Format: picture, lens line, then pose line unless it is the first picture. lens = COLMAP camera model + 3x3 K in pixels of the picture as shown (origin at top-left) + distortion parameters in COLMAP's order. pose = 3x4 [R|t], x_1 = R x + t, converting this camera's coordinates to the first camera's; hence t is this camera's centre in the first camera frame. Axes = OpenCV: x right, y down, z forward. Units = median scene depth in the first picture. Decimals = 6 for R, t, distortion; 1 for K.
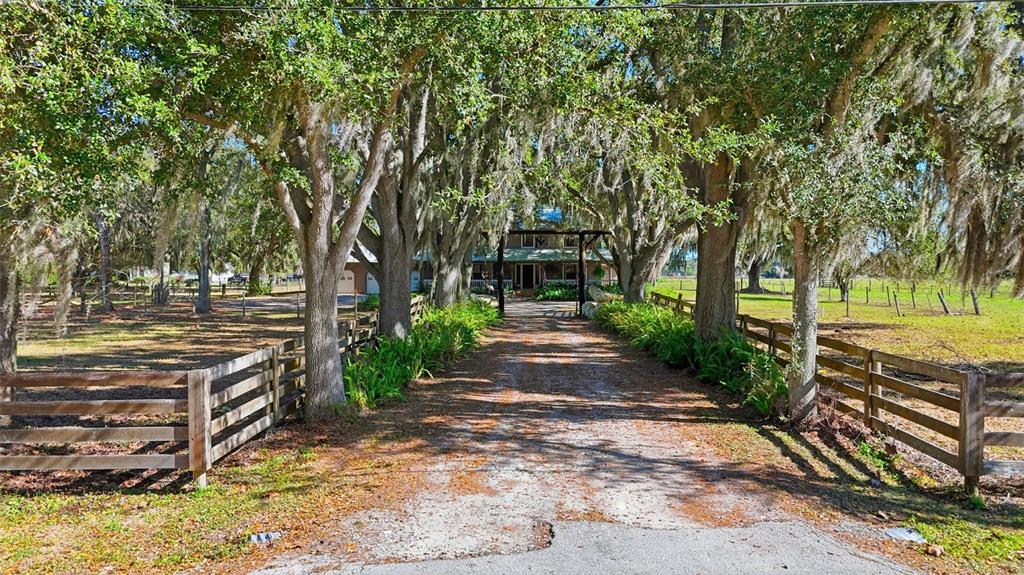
lens RADIAL K [[761.6, 0, 513.0], [0, 761.6, 292.0], [0, 0, 1]] dist [0.036545, -0.003203]
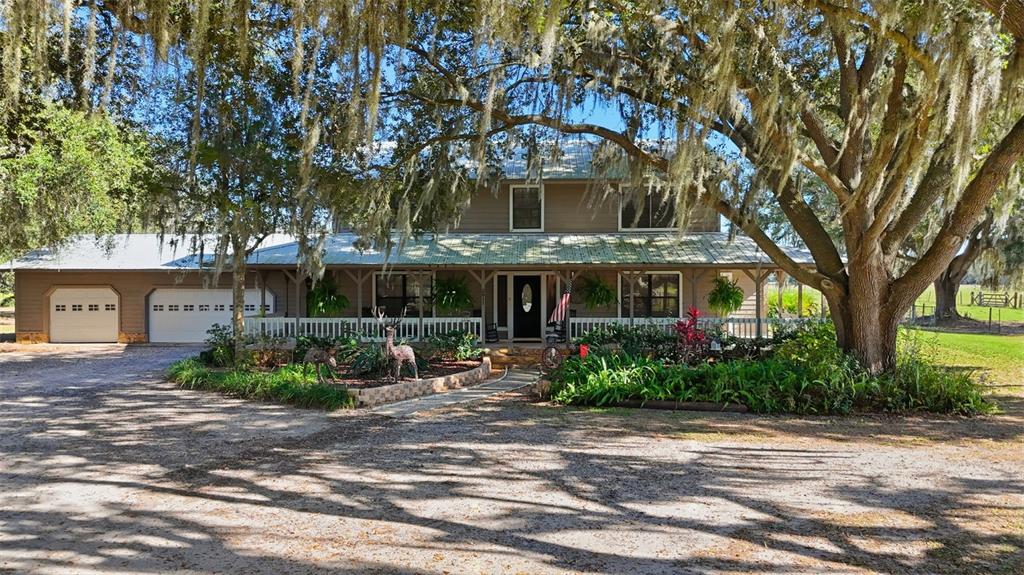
lens RADIAL K [[761.6, 0, 513.0], [0, 761.6, 292.0], [0, 0, 1]] dist [0.036545, -0.003203]
pose [[0.999998, -0.001076, -0.001651, 0.013628], [0.001056, 0.999933, -0.011557, -0.023716], [0.001663, 0.011556, 0.999932, 0.631077]]
